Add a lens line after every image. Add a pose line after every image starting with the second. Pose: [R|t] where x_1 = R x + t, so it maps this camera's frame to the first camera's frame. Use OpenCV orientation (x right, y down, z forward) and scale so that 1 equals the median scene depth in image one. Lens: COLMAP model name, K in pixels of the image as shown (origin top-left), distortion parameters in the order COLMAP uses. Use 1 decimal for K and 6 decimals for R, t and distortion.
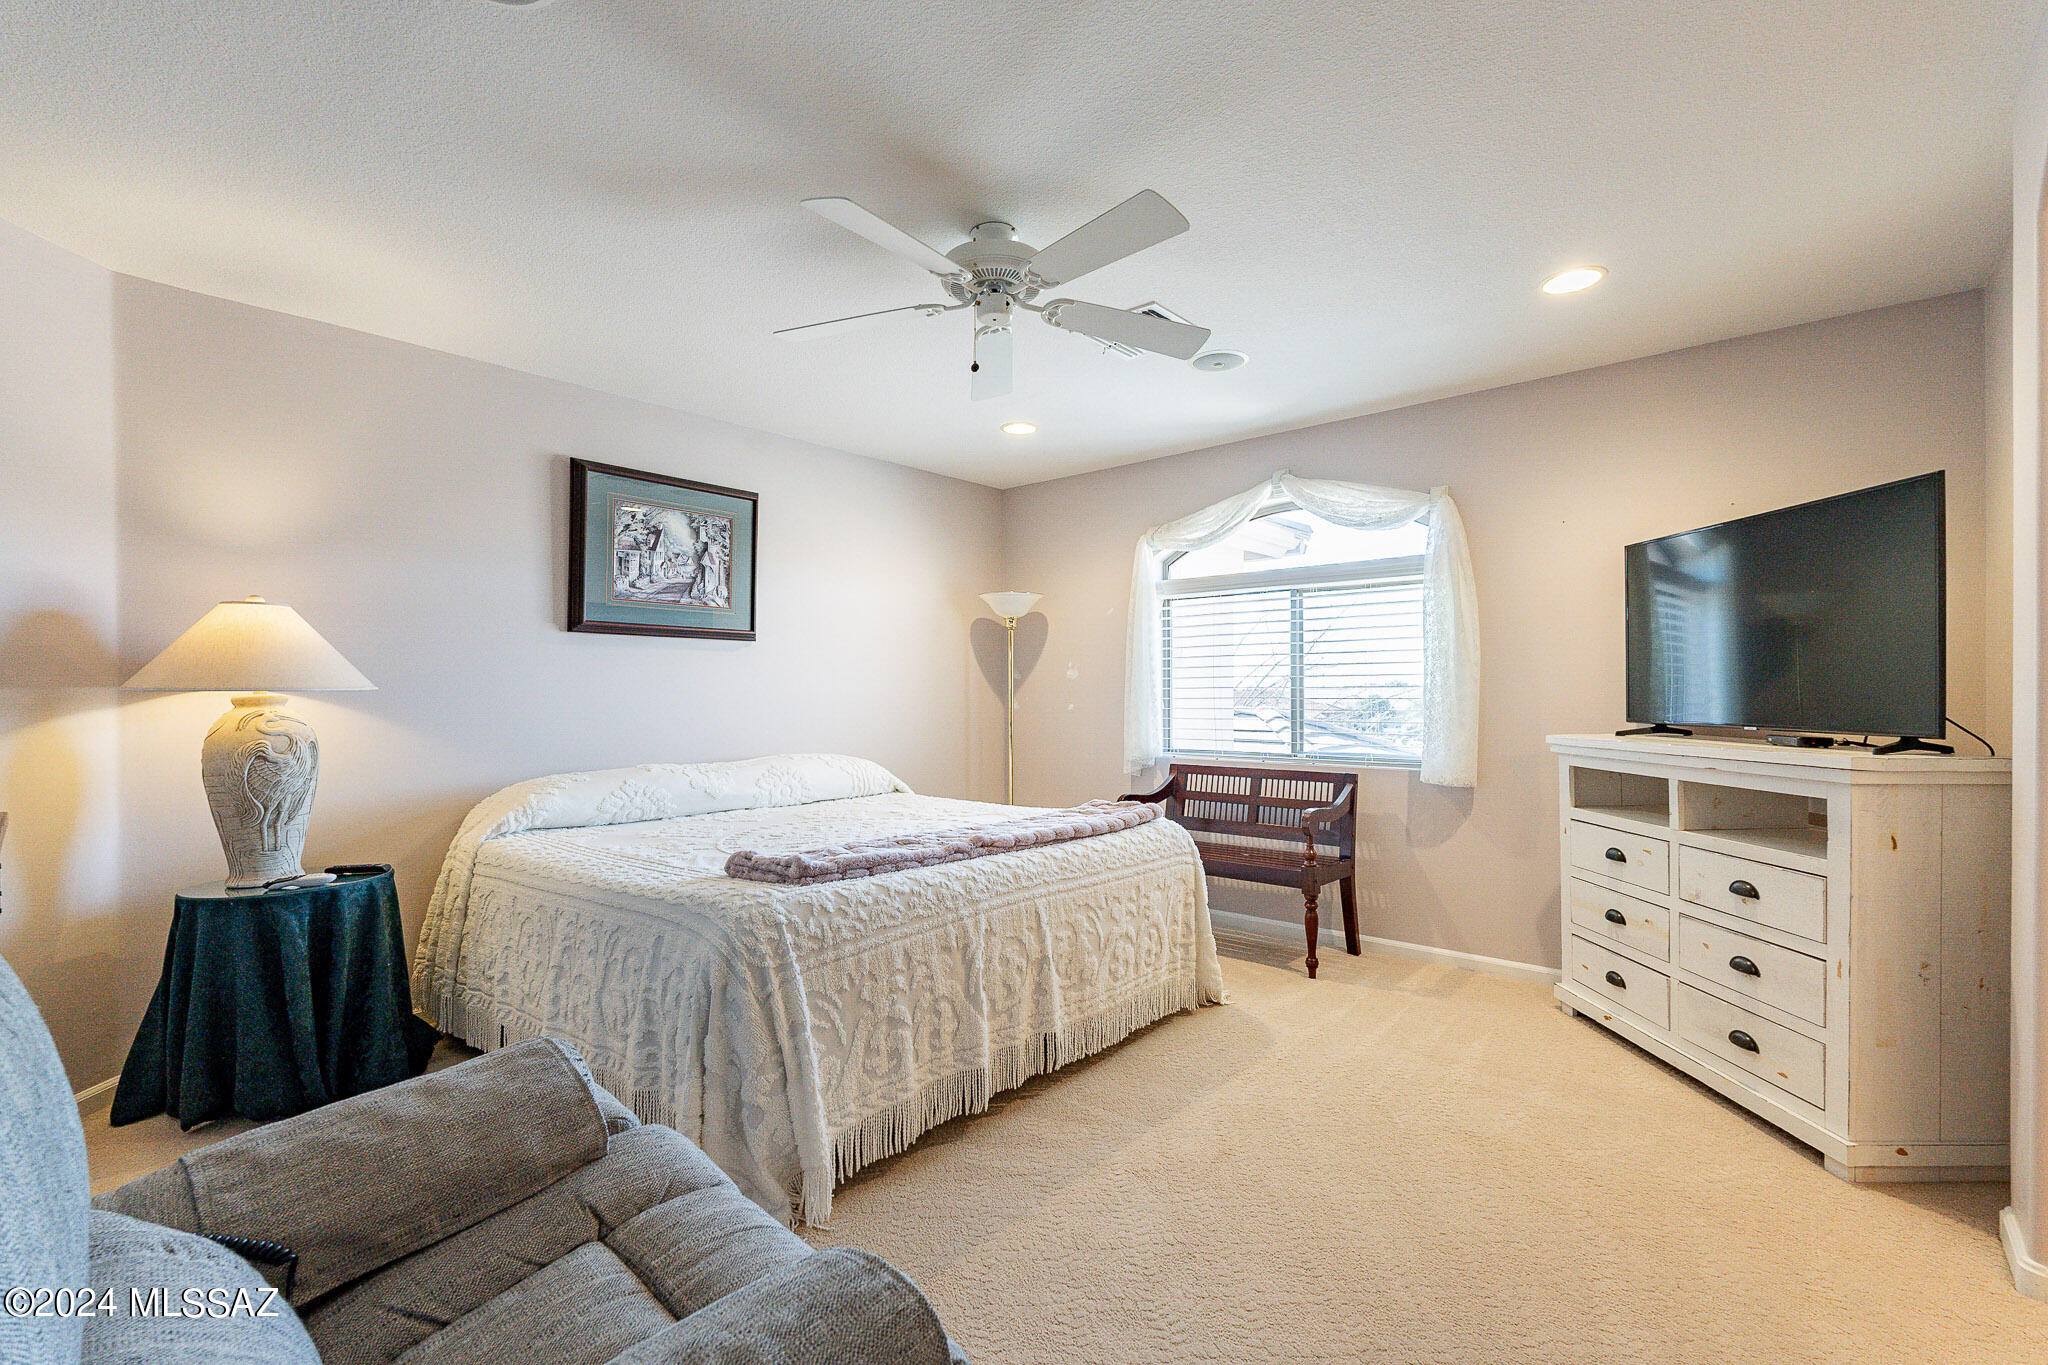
lens RADIAL K [[909.4, 0, 1022.2], [0, 909.4, 688.2], [0, 0, 1]] dist [-0.002344, 0.000058]
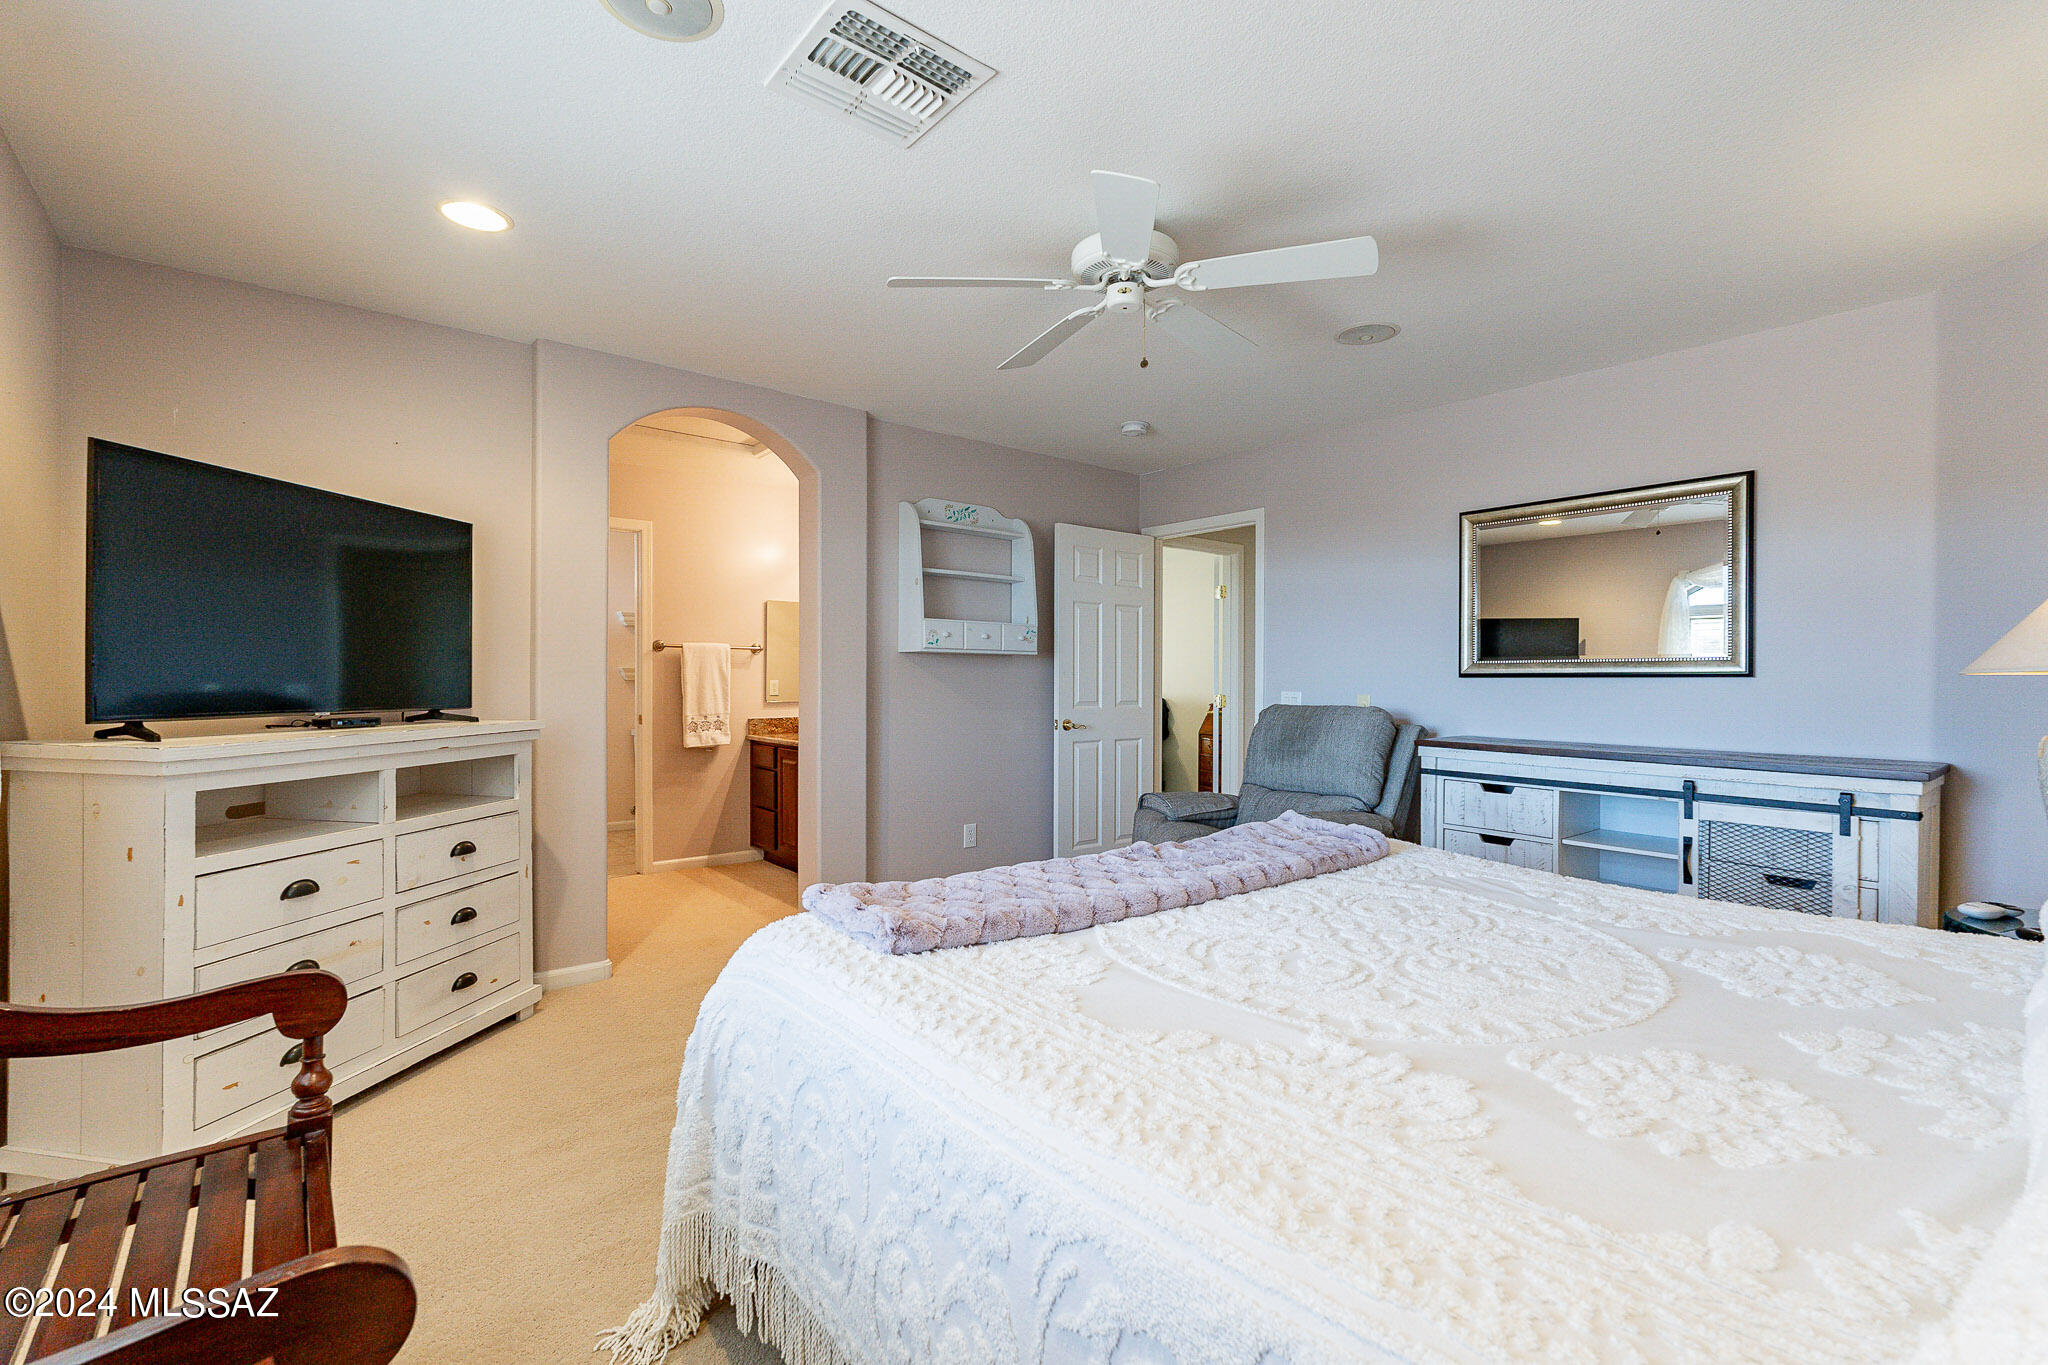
lens RADIAL K [[909.4, 0, 1025.3], [0, 909.4, 681.4], [0, 0, 1]] dist [-0.002344, 0.000058]
pose [[-0.988867, -0.003865, 0.148751, -0.066808], [-0.004207, 0.999989, -0.001982, 0.010368], [-0.148742, -0.002585, -0.988873, 1.923243]]
